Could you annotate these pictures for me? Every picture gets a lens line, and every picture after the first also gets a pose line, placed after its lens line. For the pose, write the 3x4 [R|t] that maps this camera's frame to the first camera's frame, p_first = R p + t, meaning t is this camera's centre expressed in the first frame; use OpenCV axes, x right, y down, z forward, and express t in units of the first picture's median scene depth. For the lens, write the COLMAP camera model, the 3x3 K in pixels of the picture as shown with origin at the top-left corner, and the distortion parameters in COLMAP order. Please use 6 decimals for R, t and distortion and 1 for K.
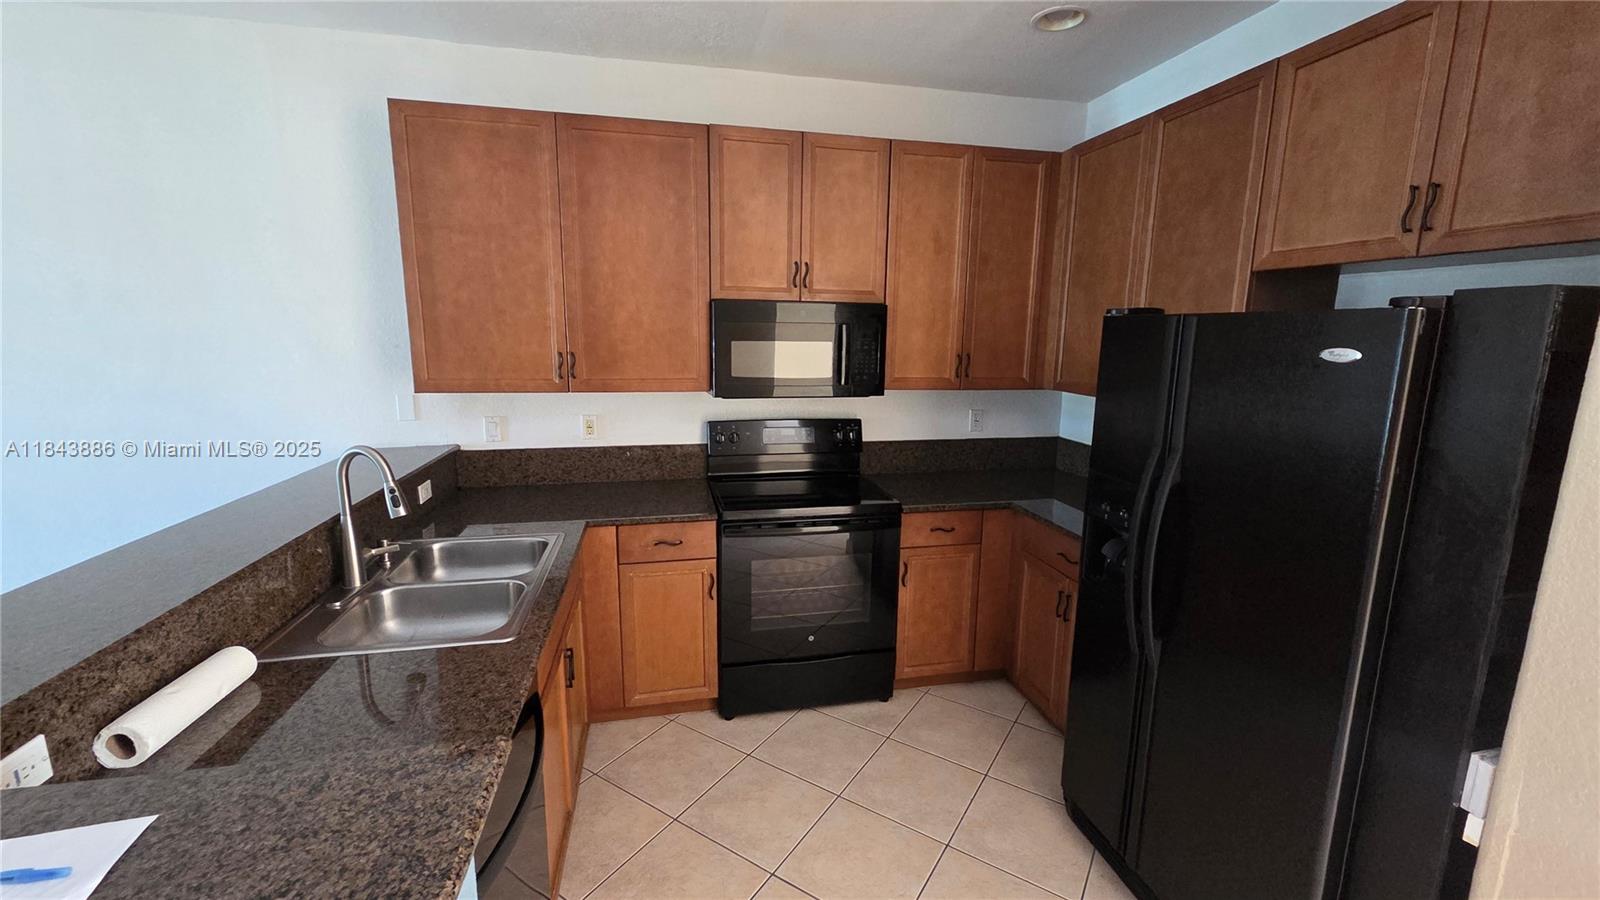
lens RADIAL K [[652.9, 0, 805.2], [0, 652.9, 444.3], [0, 0, 1]] dist [0.008157, -0.000884]
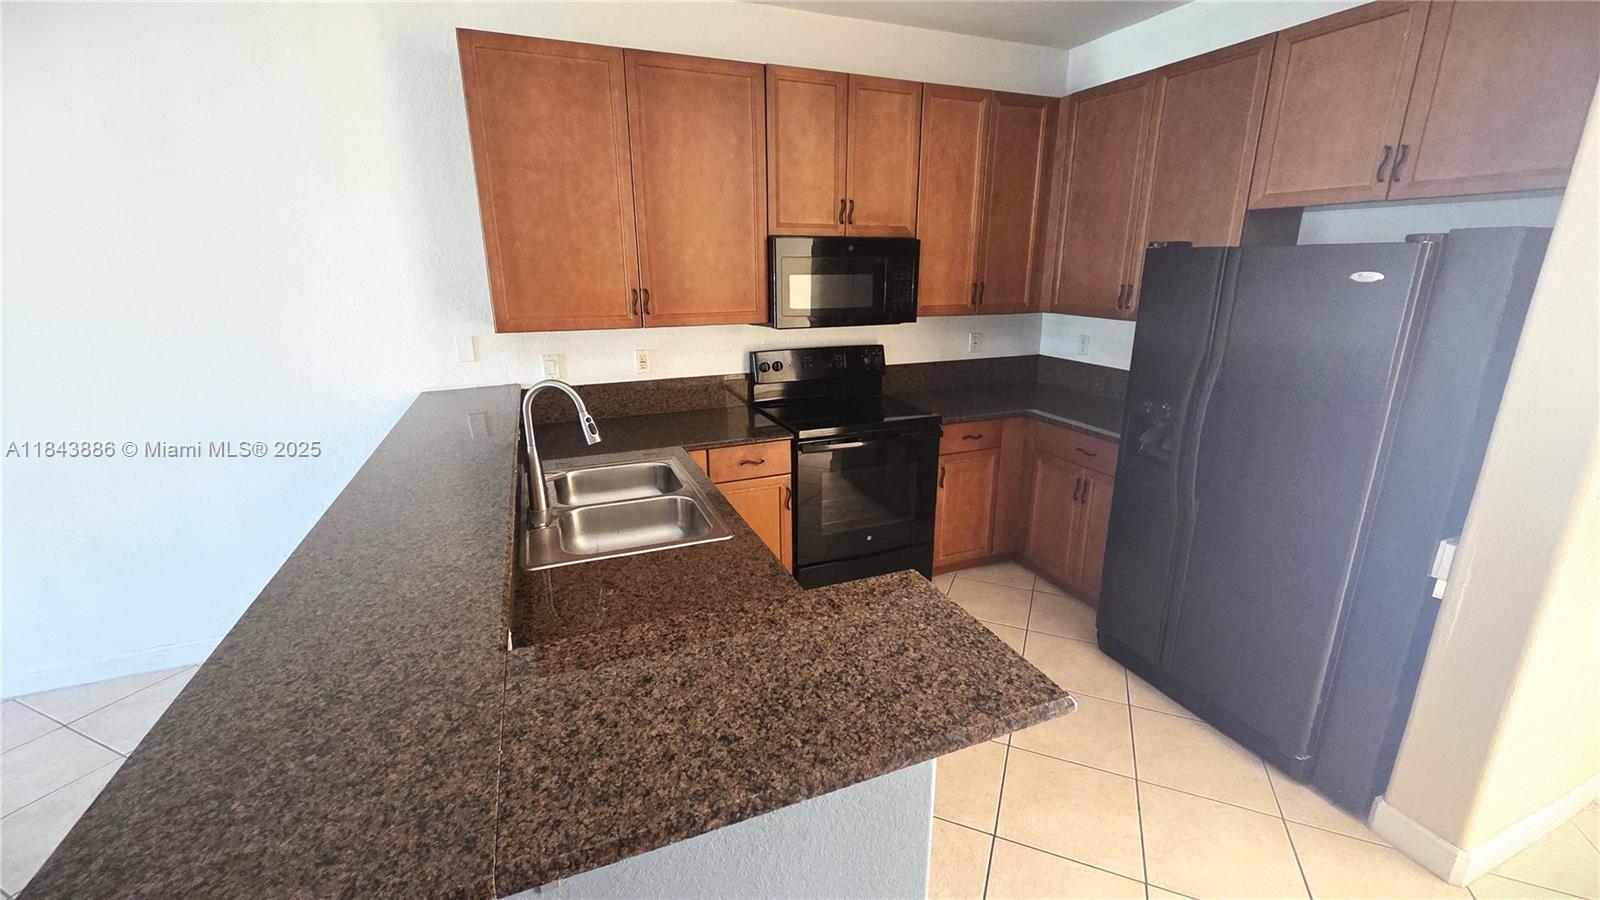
lens RADIAL K [[652.9, 0, 804.4], [0, 652.9, 445.1], [0, 0, 1]] dist [0.008157, -0.000884]
pose [[0.984186, -0.062184, 0.165866, -0.296920], [0.045001, 0.993410, 0.105413, 0.009053], [-0.171328, -0.096282, 0.980498, -0.096641]]
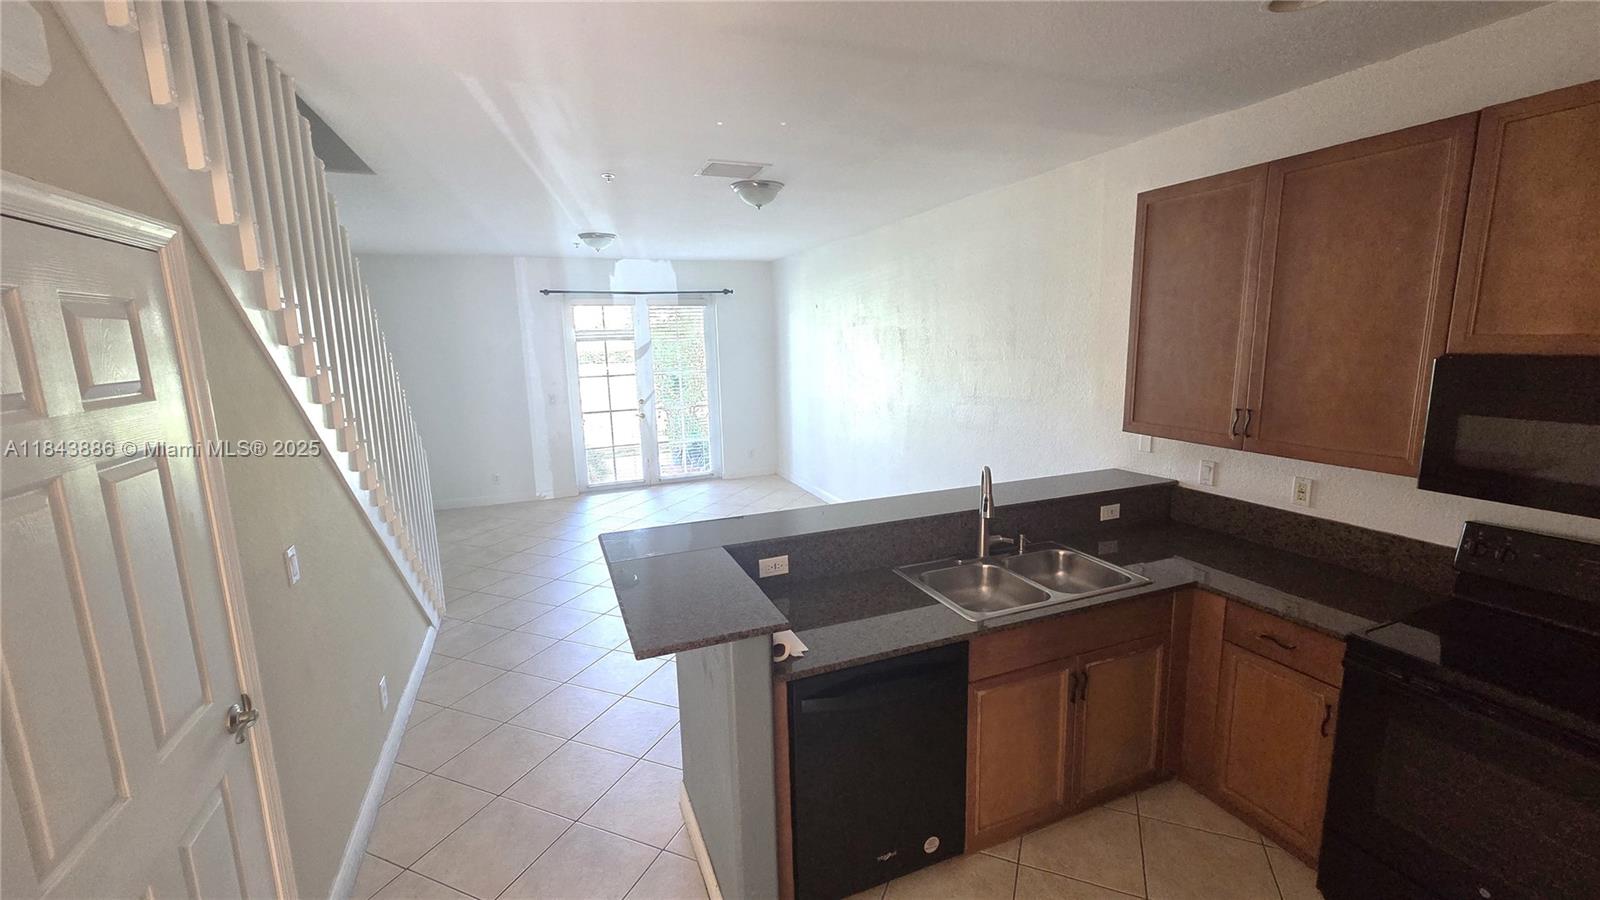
lens RADIAL K [[652.9, 0, 805.1], [0, 652.9, 444.3], [0, 0, 1]] dist [0.008157, -0.000884]
pose [[0.173596, 0.147301, -0.973739, 0.471802], [-0.147338, 0.981507, 0.122209, -0.113480], [0.973733, 0.122253, 0.192088, 0.194164]]
